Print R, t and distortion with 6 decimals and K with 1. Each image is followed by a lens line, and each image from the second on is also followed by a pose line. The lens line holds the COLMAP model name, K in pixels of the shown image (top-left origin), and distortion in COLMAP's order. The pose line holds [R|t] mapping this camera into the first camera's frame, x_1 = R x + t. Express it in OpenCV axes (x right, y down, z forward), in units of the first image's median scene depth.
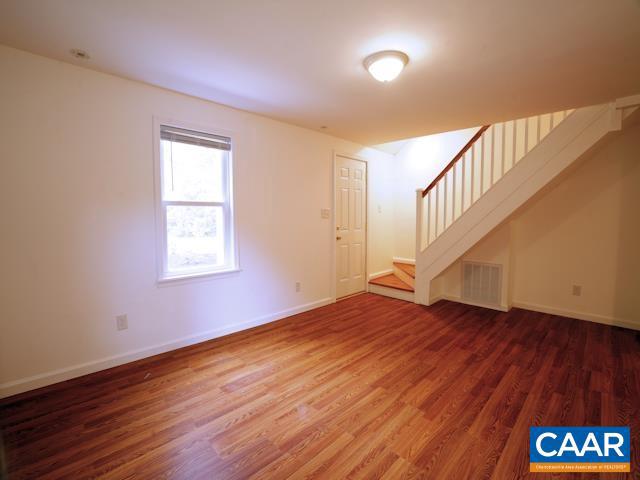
lens RADIAL K [[295.7, 0, 320.4], [0, 295.7, 236.0], [0, 0, 1]] dist [-0.051919, 0.023452]
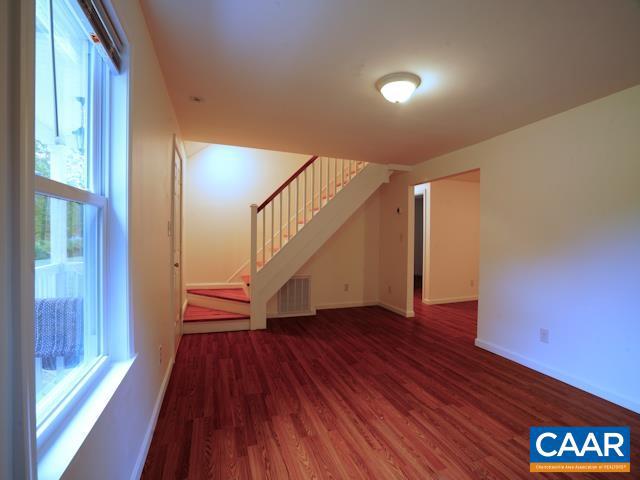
lens RADIAL K [[295.7, 0, 320.4], [0, 295.7, 236.0], [0, 0, 1]] dist [-0.051919, 0.023452]
pose [[0.414416, 0.007279, 0.910058, -0.556730], [0.040951, 0.998806, -0.026636, -0.034141], [-0.909166, 0.048306, 0.413623, 0.586407]]
